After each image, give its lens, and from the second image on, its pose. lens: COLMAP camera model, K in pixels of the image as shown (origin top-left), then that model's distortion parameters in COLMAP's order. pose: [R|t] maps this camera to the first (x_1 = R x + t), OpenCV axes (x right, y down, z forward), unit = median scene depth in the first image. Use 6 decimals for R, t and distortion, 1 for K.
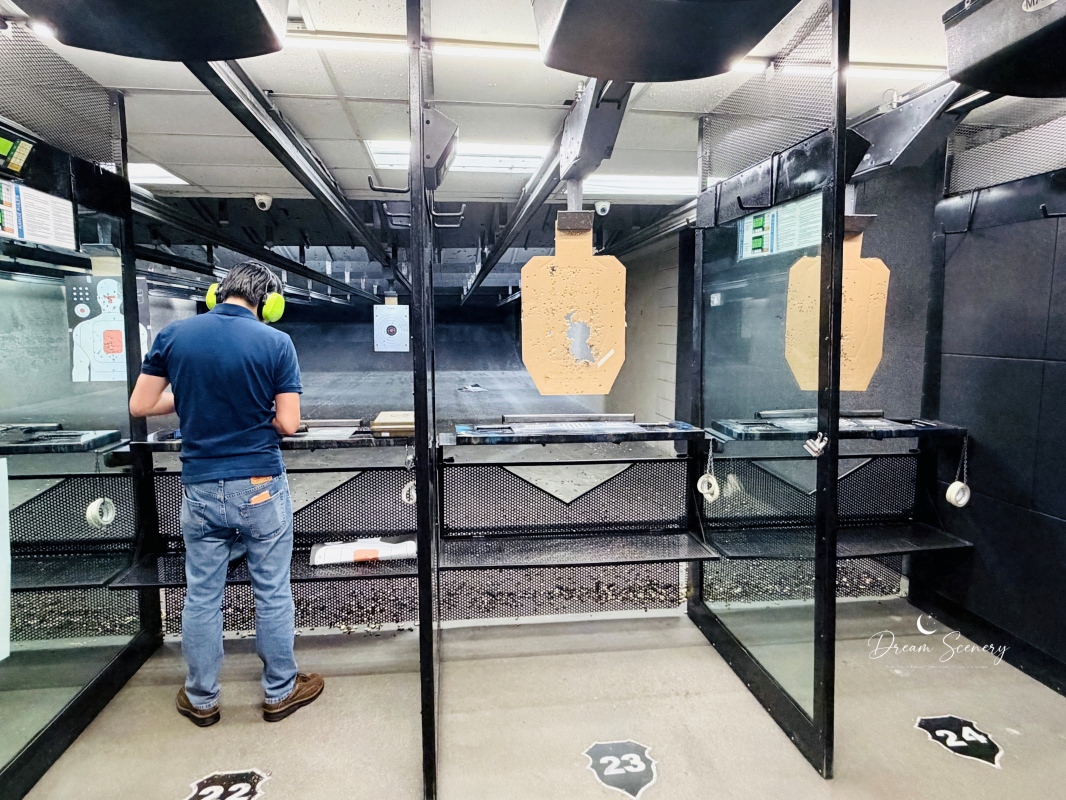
lens RADIAL K [[643.8, 0, 529.9], [0, 643.8, 417.2], [0, 0, 1]] dist [-0.010711, 0.000405]
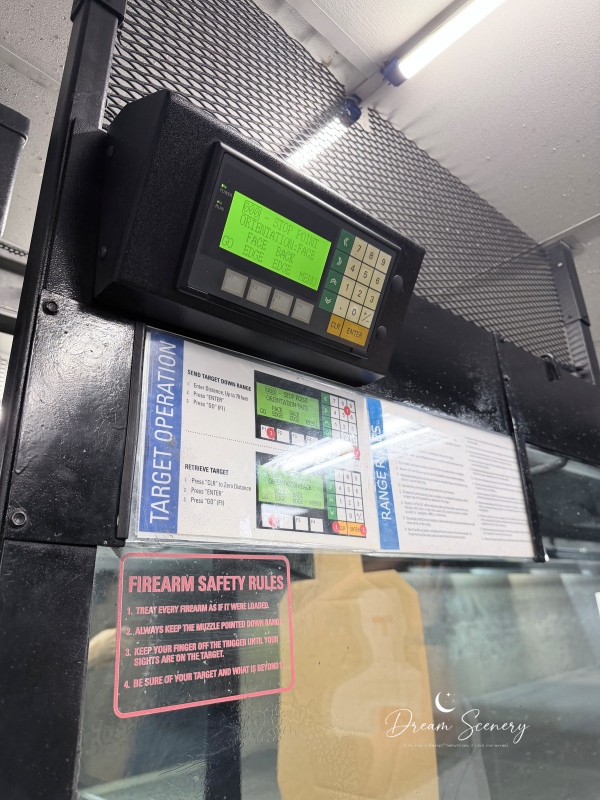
lens RADIAL K [[559.1, 0, 300.0], [0, 559.1, 400.0], [0, 0, 1]] dist [0.001533, -0.004803]
pose [[0.565520, -0.323729, -0.758543, -0.676677], [-0.061215, 0.900728, -0.430048, -0.259643], [0.822460, 0.289635, 0.489562, 0.931381]]
